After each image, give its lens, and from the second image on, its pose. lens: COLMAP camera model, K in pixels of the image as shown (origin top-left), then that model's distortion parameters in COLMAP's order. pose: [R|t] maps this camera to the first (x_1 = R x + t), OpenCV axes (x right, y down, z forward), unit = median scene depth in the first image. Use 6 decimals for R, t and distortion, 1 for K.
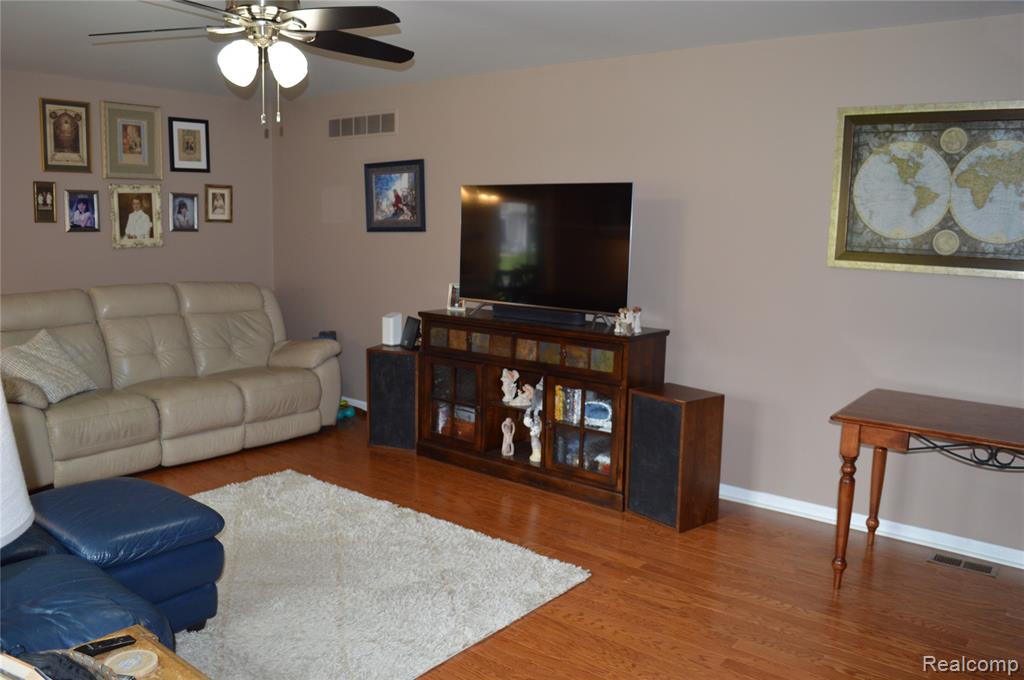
lens RADIAL K [[811.2, 0, 514.3], [0, 811.2, 334.8], [0, 0, 1]] dist [-0.094453, 0.015394]
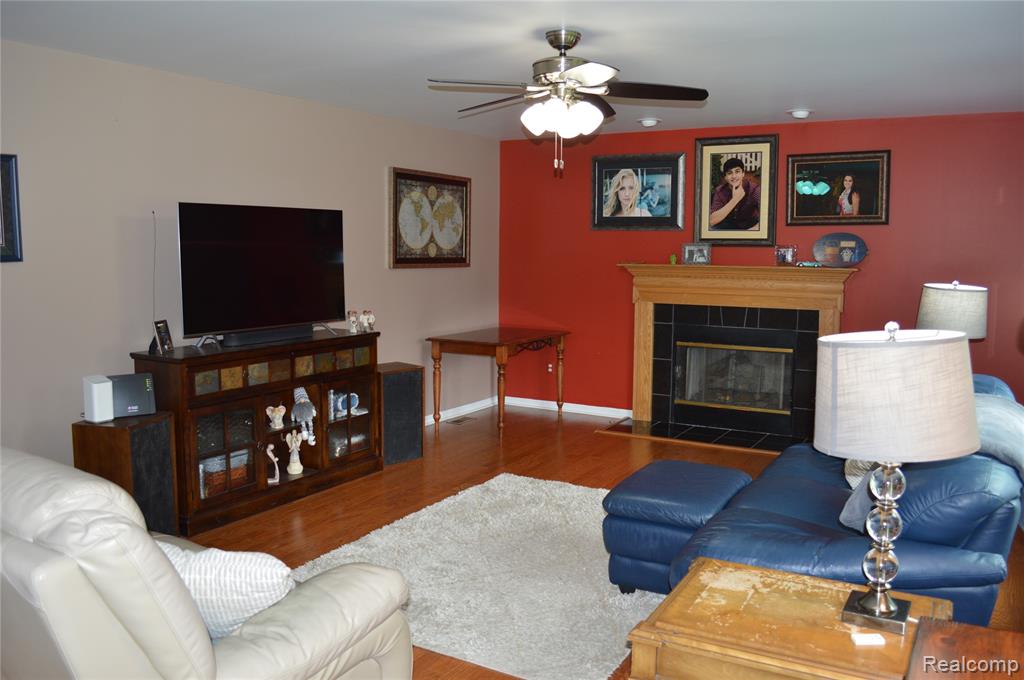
lens RADIAL K [[811.2, 0, 510.3], [0, 811.2, 337.3], [0, 0, 1]] dist [-0.094453, 0.015394]
pose [[-0.136489, -0.134334, 0.981491, -1.148851], [0.124454, 0.980588, 0.151517, -0.158183], [-0.982793, 0.142831, -0.117121, 0.943928]]
